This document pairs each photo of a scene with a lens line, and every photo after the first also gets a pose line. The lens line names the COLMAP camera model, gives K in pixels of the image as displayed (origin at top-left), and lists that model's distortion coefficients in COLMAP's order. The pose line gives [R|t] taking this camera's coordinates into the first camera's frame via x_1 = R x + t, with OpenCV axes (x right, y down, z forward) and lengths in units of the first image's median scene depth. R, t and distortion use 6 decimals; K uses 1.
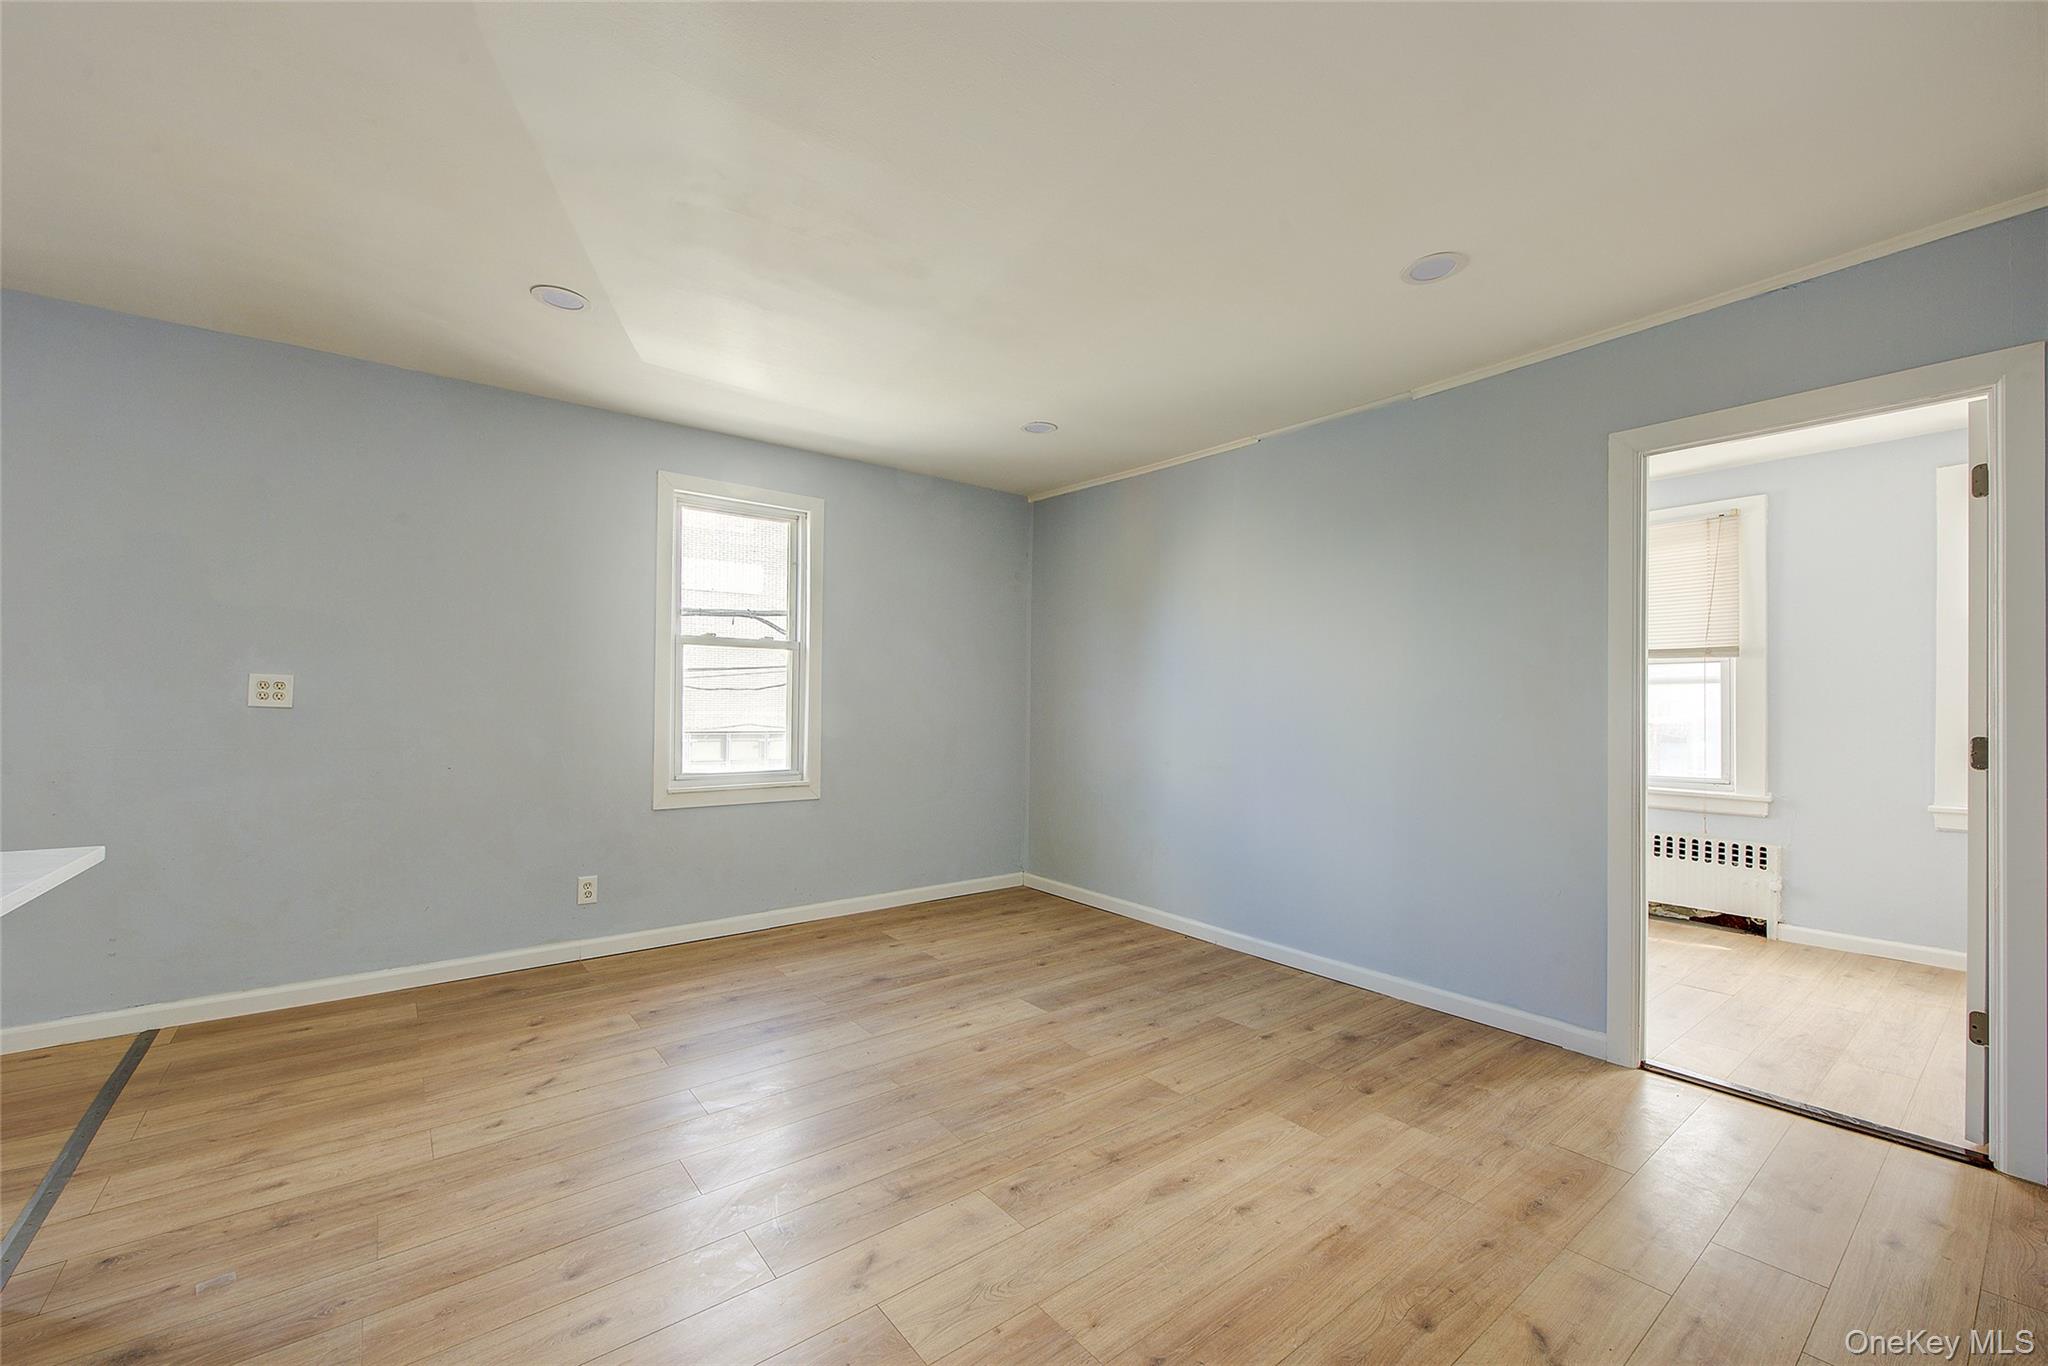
lens RADIAL K [[818.5, 0, 1016.7], [0, 818.5, 691.3], [0, 0, 1]] dist [0.004876, -0.002699]
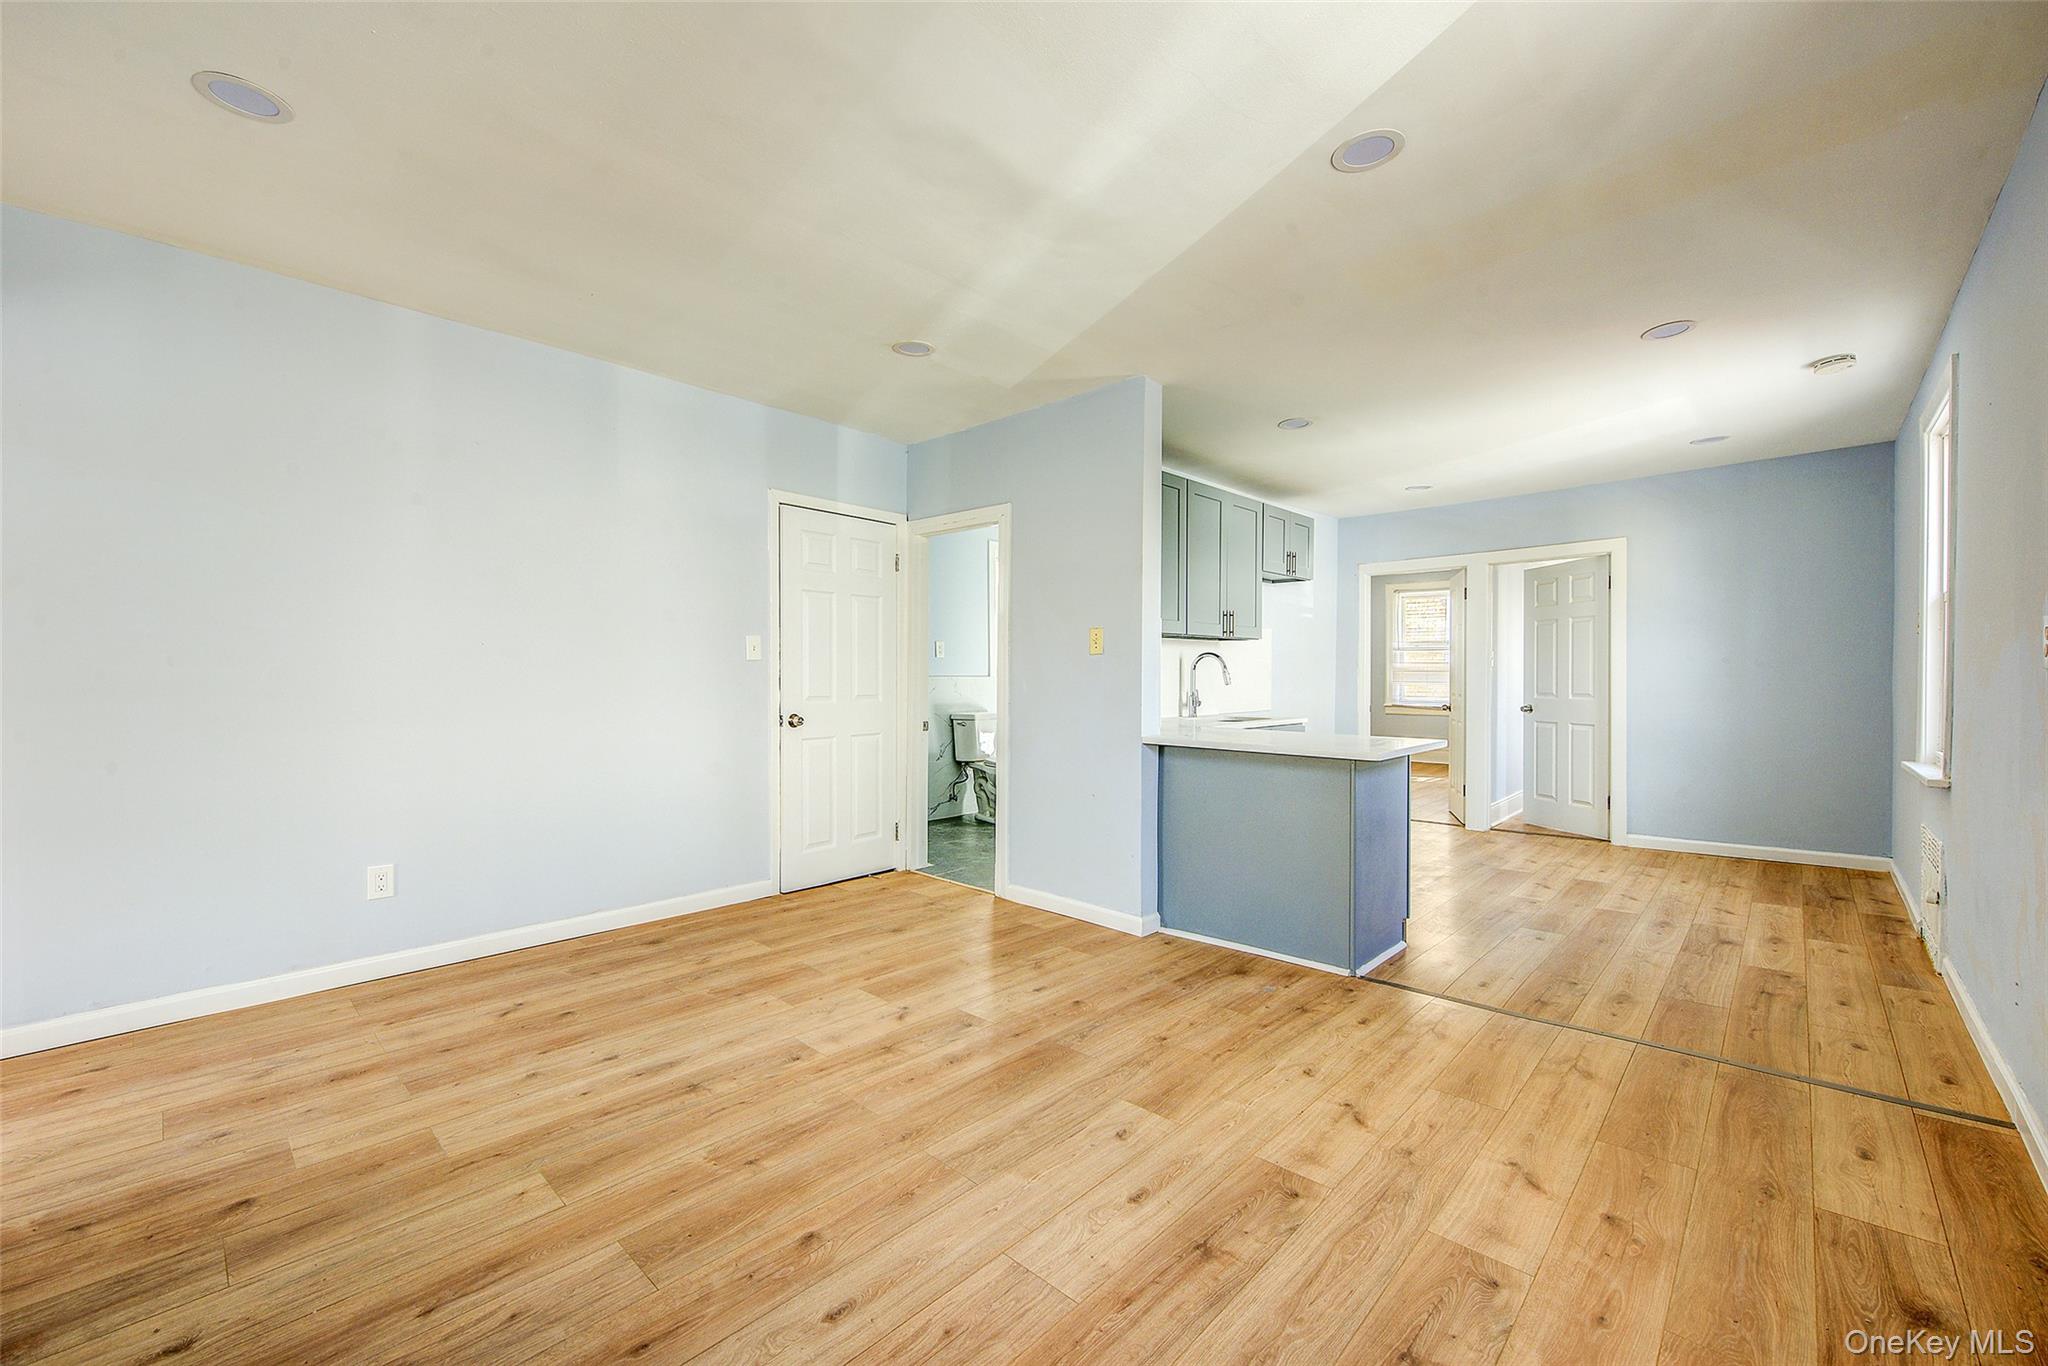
lens RADIAL K [[818.5, 0, 1006.8], [0, 818.5, 671.6], [0, 0, 1]] dist [0.004876, -0.002699]
pose [[-0.990845, -0.010749, -0.134577, -0.125360], [-0.008008, 0.999750, -0.020898, 0.056901], [0.134768, -0.019629, -0.990683, 1.998925]]
